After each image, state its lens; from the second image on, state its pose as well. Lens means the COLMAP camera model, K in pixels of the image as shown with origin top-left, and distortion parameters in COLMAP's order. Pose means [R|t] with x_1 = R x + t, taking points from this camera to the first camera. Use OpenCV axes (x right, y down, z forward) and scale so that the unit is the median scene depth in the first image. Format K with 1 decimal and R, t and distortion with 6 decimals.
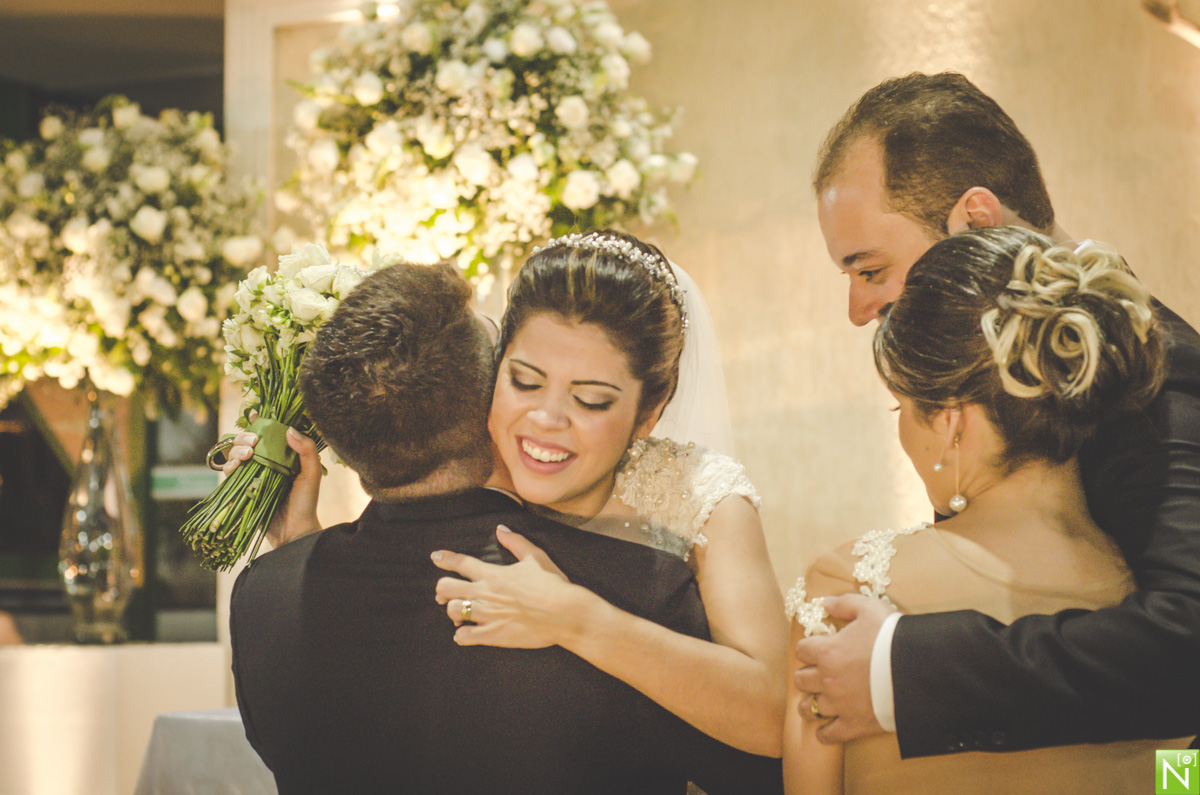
lens RADIAL K [[2655.9, 0, 597.4], [0, 2655.9, 390.5], [0, 0, 1]] dist [-0.026832, 0.000000]
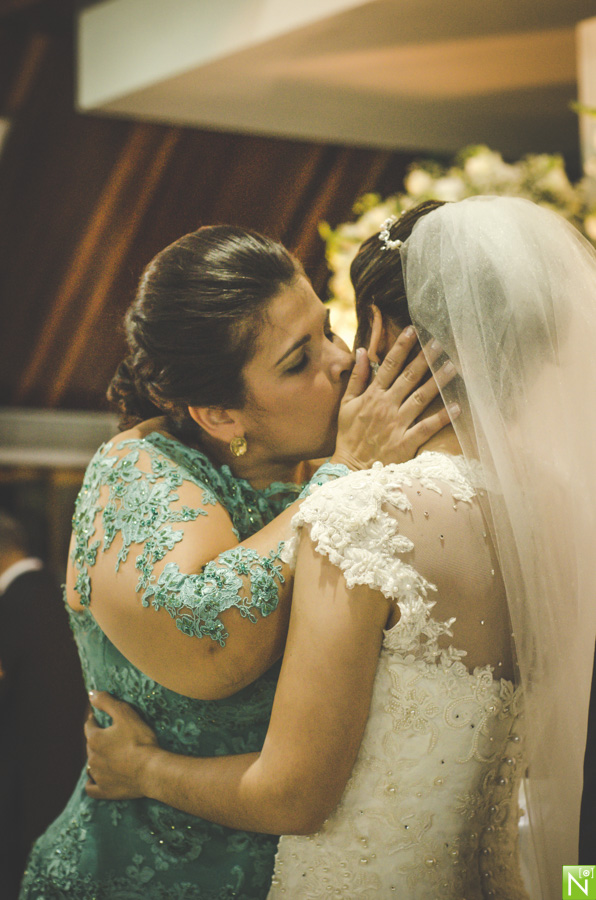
lens RADIAL K [[1991.9, 0, 297.2], [0, 1991.9, 450.3], [0, 0, 1]] dist [-0.026832, 0.000000]
pose [[0.916391, -0.041250, -0.398152, 0.076650], [0.047358, 0.998863, 0.005515, 0.003827], [0.397472, -0.023910, 0.917303, 0.263901]]
